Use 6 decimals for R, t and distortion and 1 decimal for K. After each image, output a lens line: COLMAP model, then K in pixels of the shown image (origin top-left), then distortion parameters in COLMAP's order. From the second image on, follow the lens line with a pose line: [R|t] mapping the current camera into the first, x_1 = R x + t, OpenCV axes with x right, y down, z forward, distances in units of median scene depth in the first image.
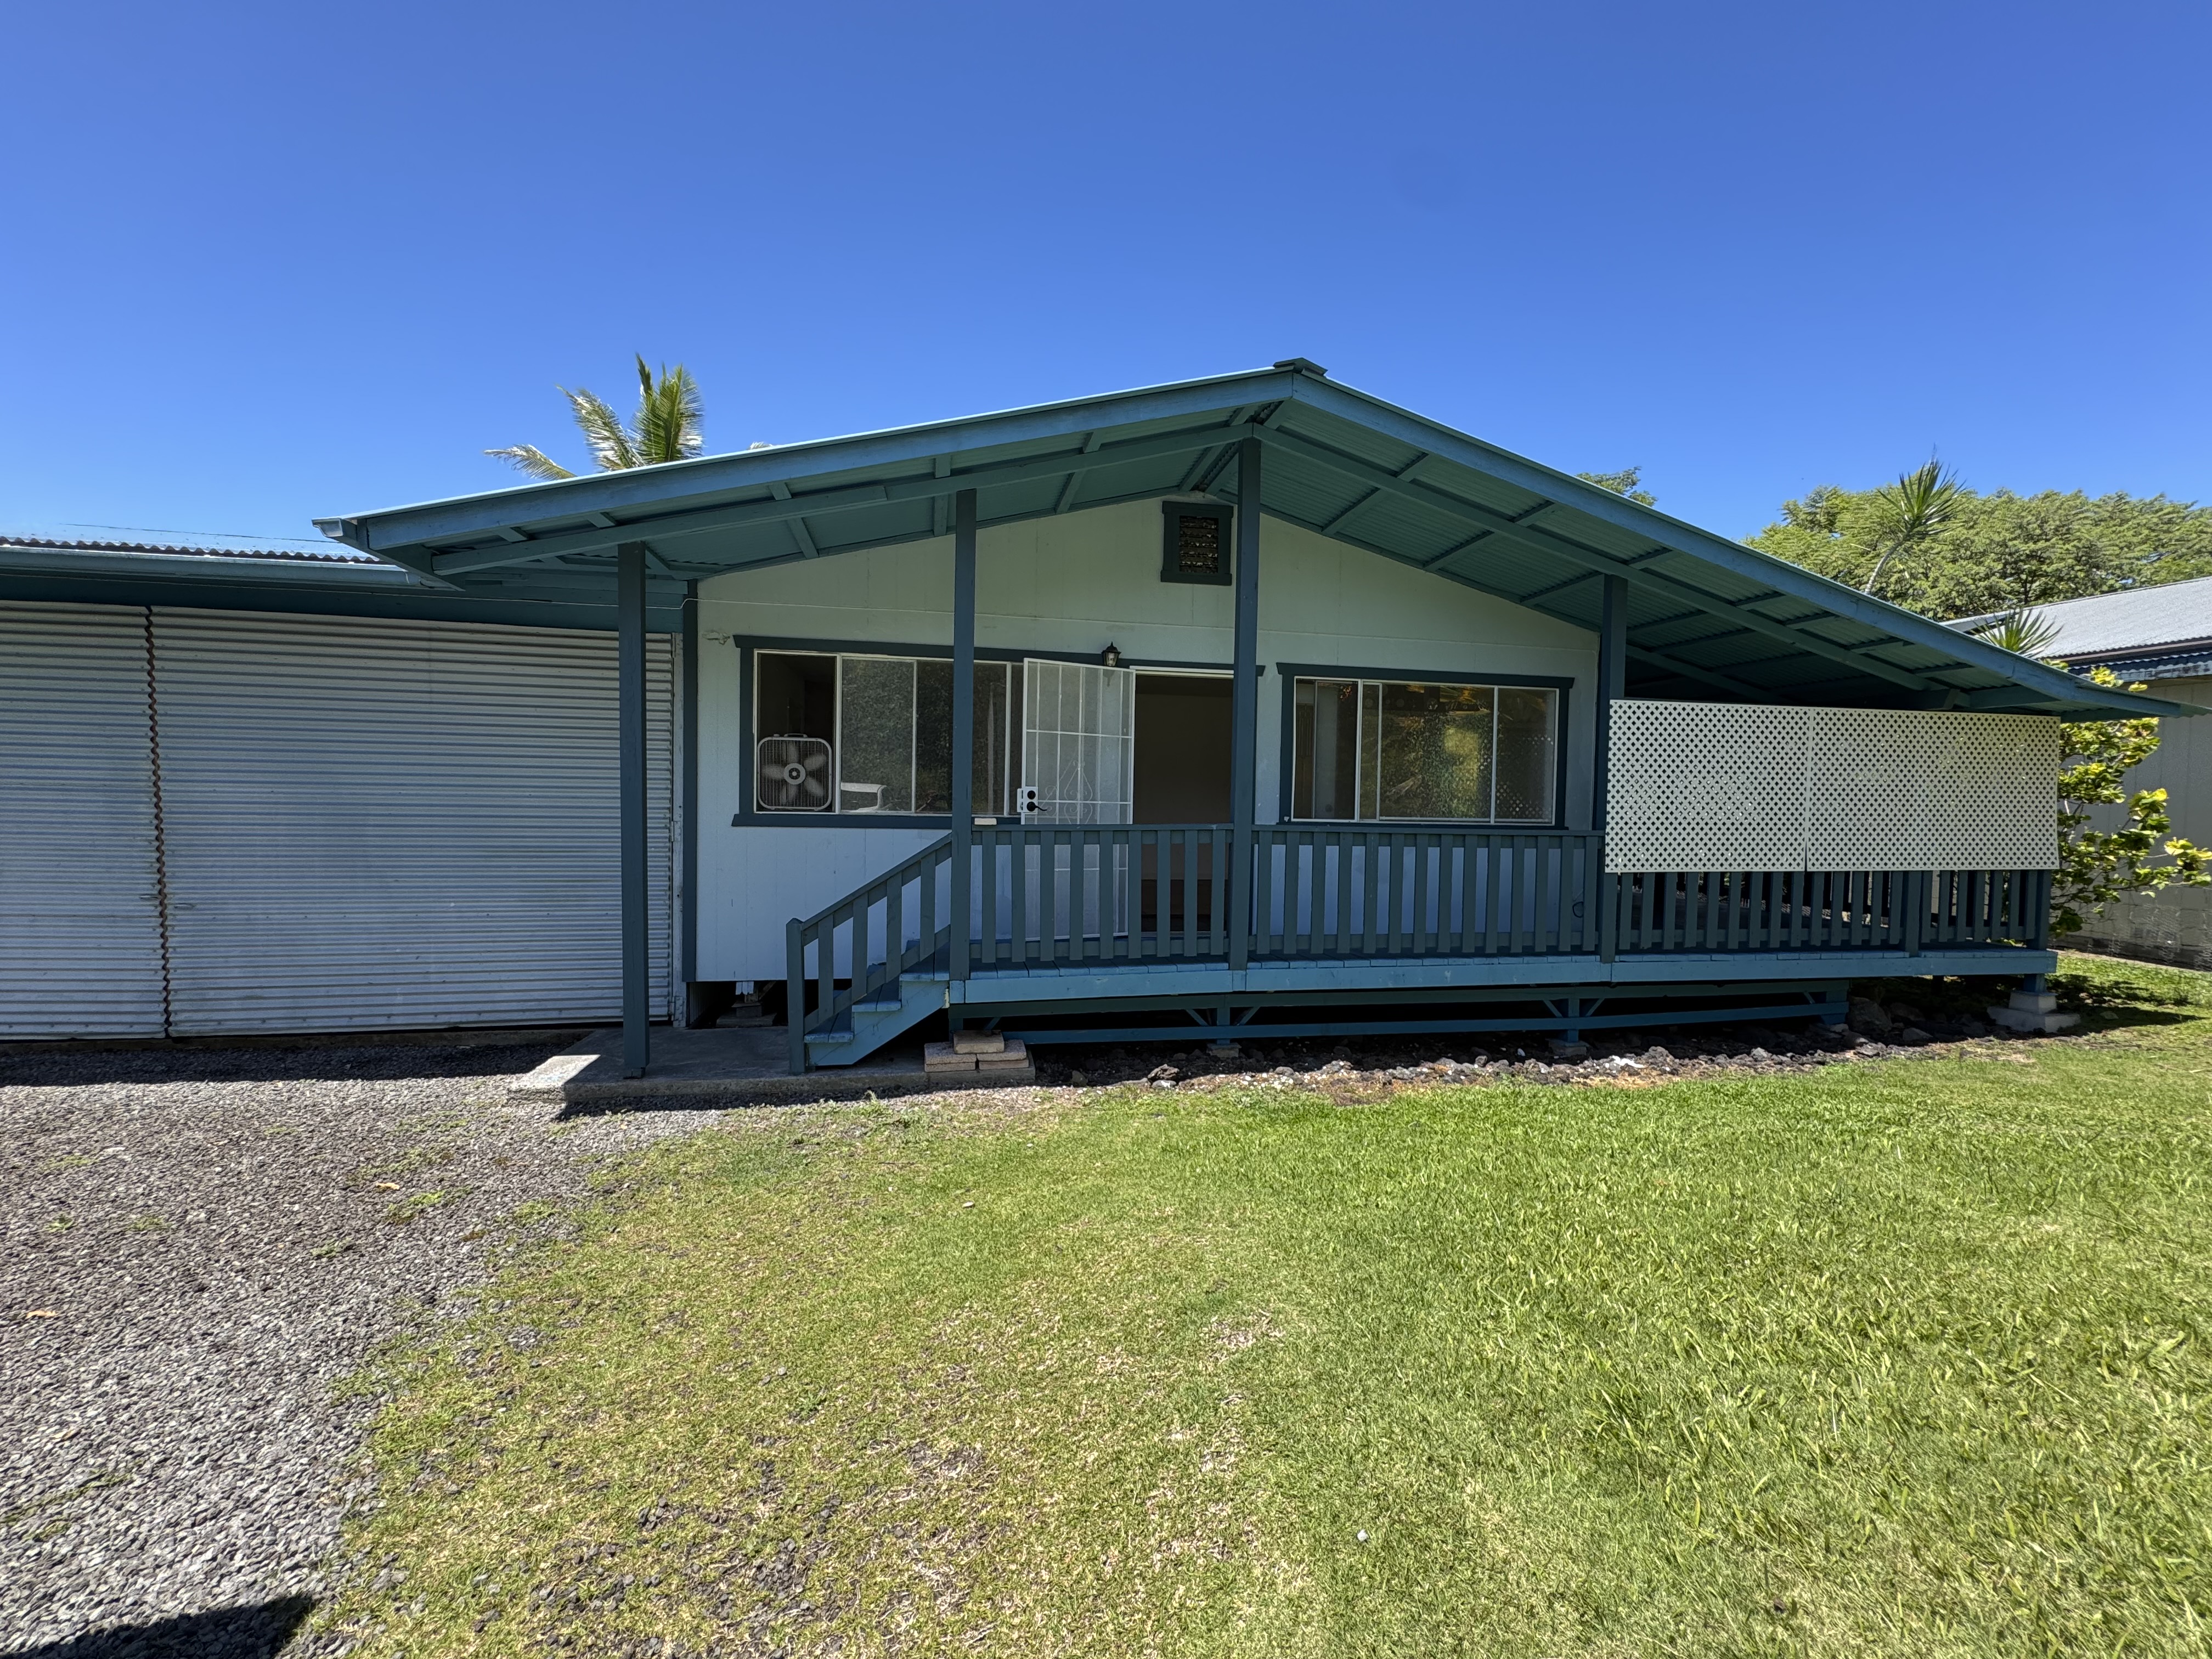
lens RADIAL K [[881.4, 0, 1106.0], [0, 881.4, 829.5], [0, 0, 1]] dist [-0.000275, 0.000002]
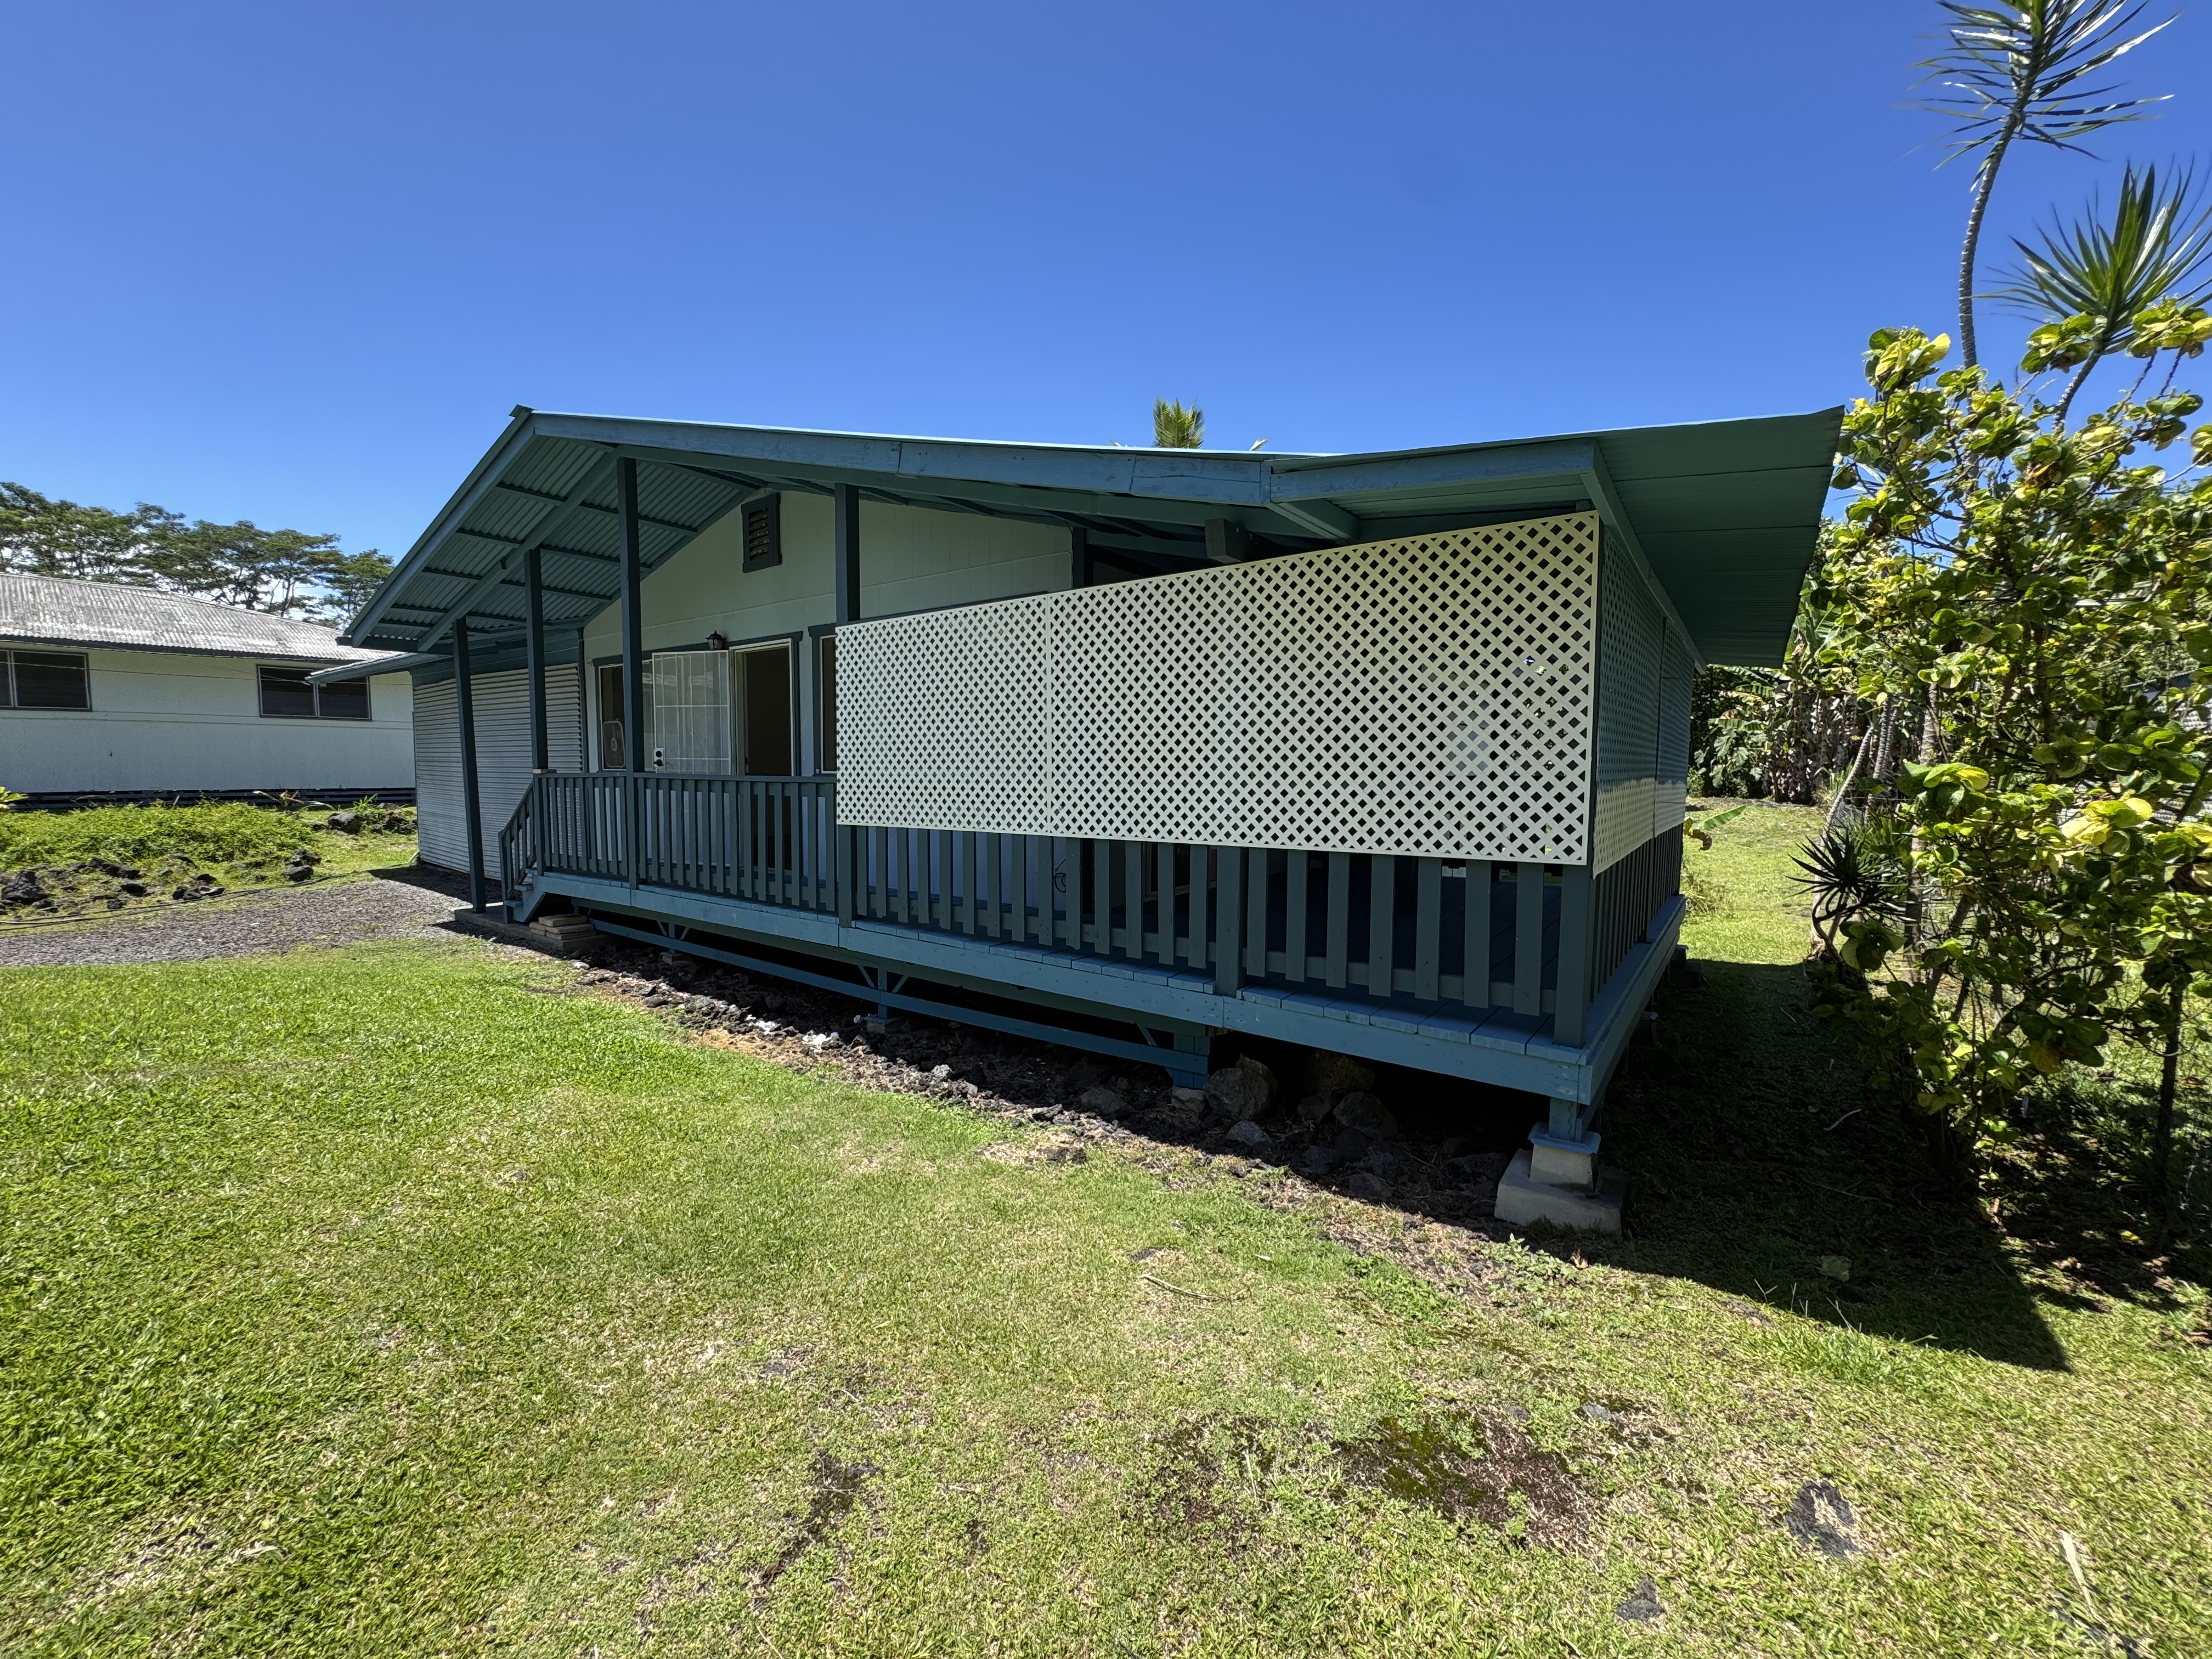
lens RADIAL K [[881.4, 0, 1106.0], [0, 881.4, 829.5], [0, 0, 1]] dist [-0.000275, 0.000002]
pose [[0.653947, 0.035299, -0.755716, 1.329755], [-0.019352, 0.999365, 0.029933, 0.021568], [0.756293, -0.004950, 0.654215, 0.595947]]
